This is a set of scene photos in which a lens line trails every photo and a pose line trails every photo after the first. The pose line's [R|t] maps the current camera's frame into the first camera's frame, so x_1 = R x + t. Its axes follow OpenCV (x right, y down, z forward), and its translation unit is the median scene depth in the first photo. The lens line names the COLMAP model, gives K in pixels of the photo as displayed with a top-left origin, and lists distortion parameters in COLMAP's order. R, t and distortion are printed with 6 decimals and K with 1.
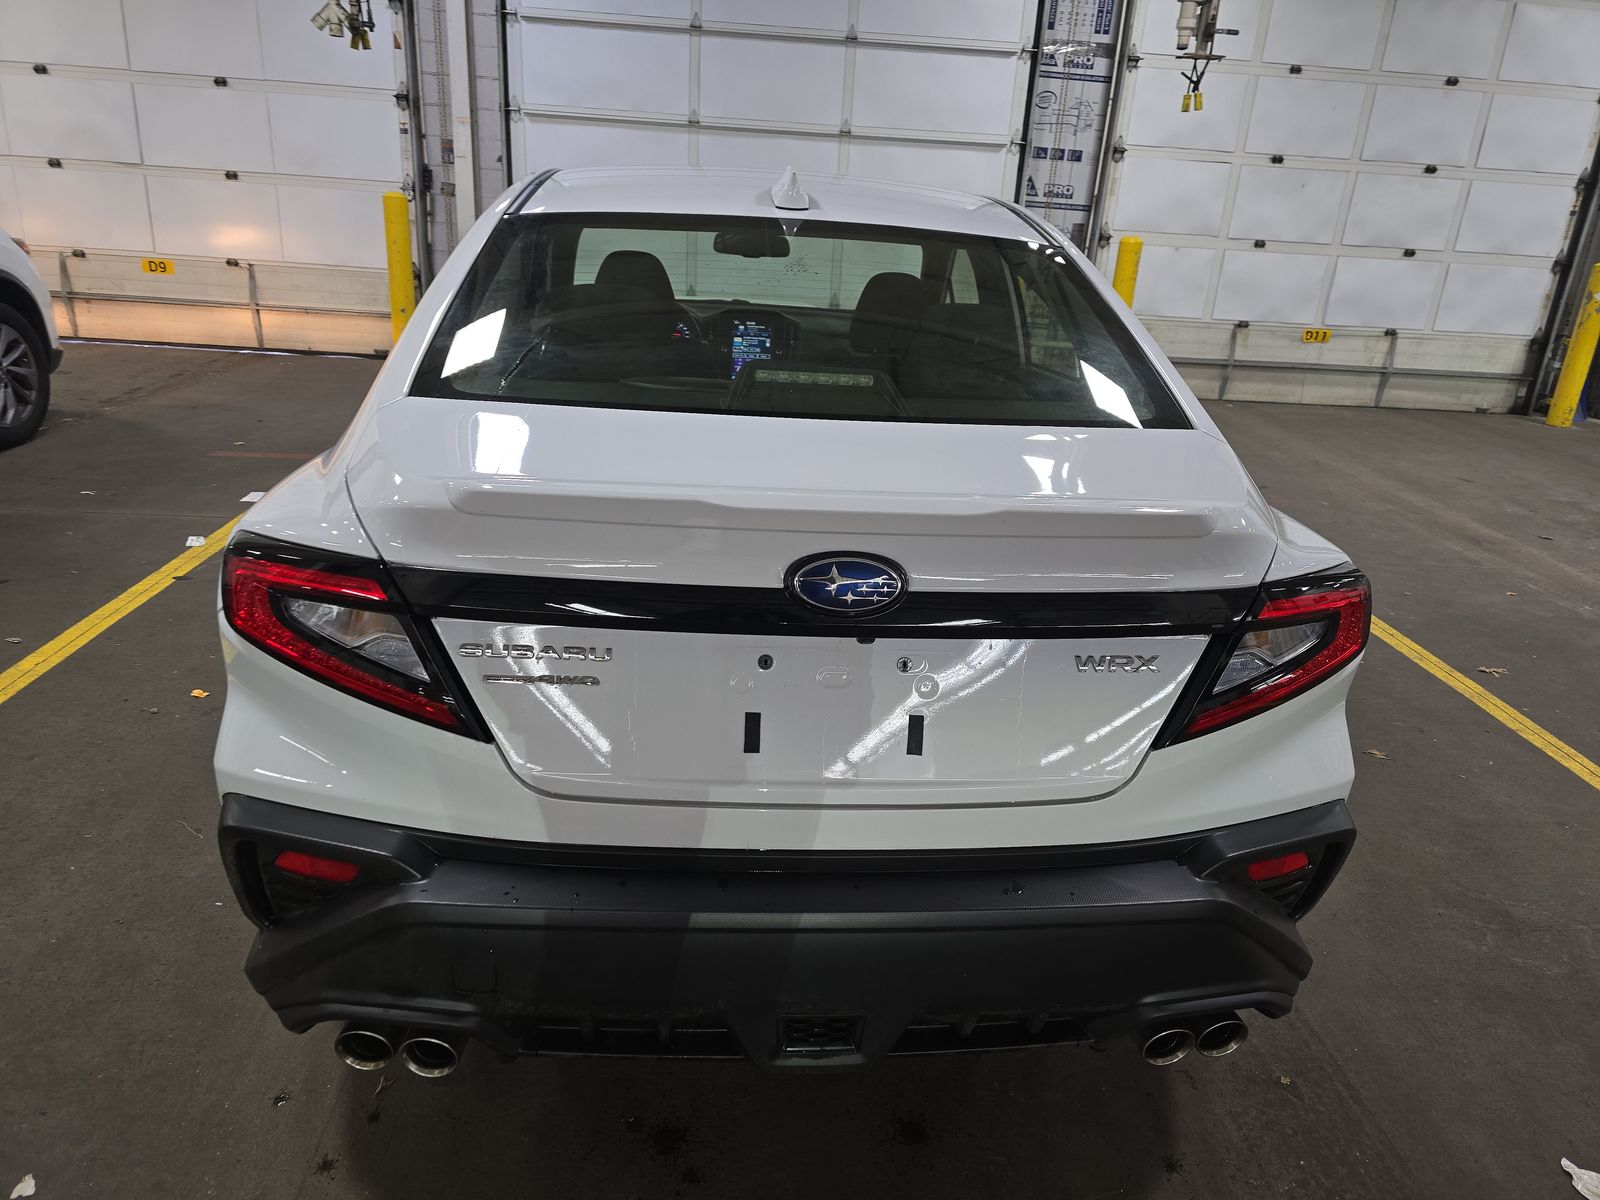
lens RADIAL K [[1073.5, 0, 805.6], [0, 1073.5, 601.5], [0, 0, 1]] dist [0.049208, -0.052039]
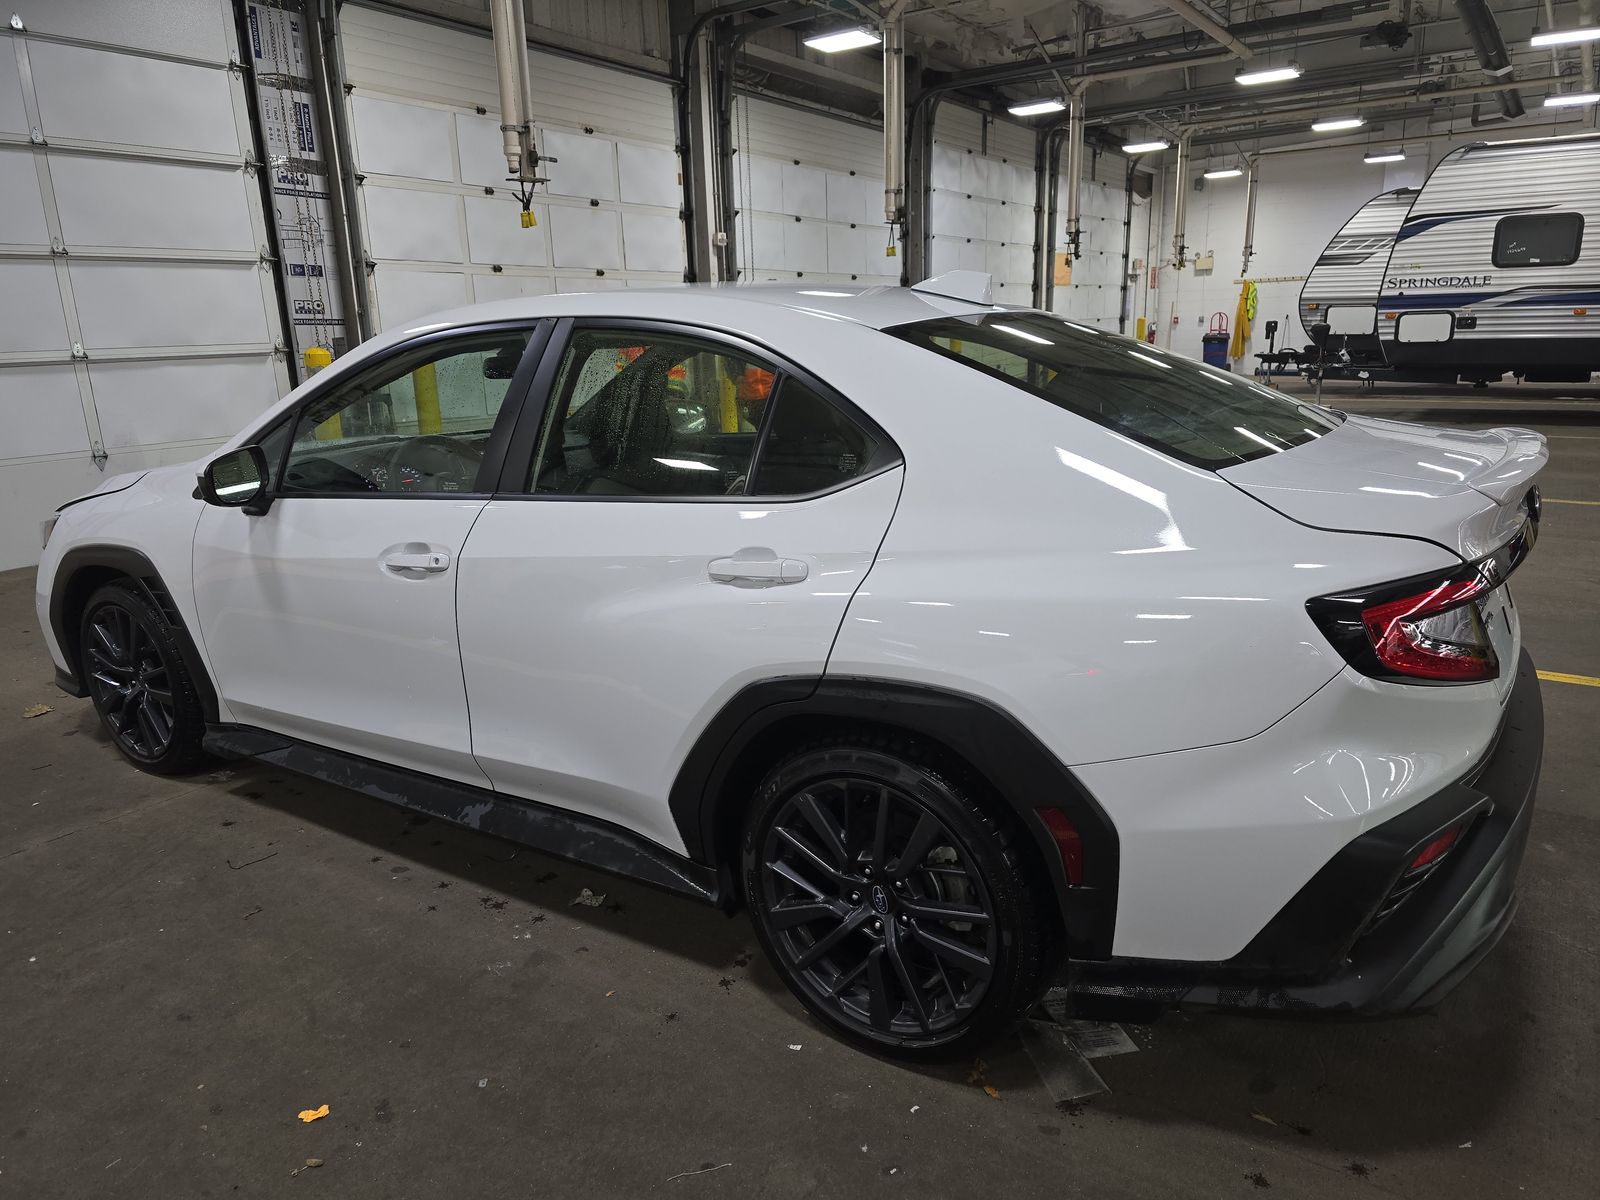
lens RADIAL K [[1073.5, 0, 793.8], [0, 1073.5, 600.0], [0, 0, 1]] dist [0.049208, -0.052039]
pose [[0.609996, -0.265257, 0.746689, -0.304058], [0.332797, 0.940933, 0.062387, -0.056517], [-0.719133, 0.210440, 0.662241, 0.120249]]
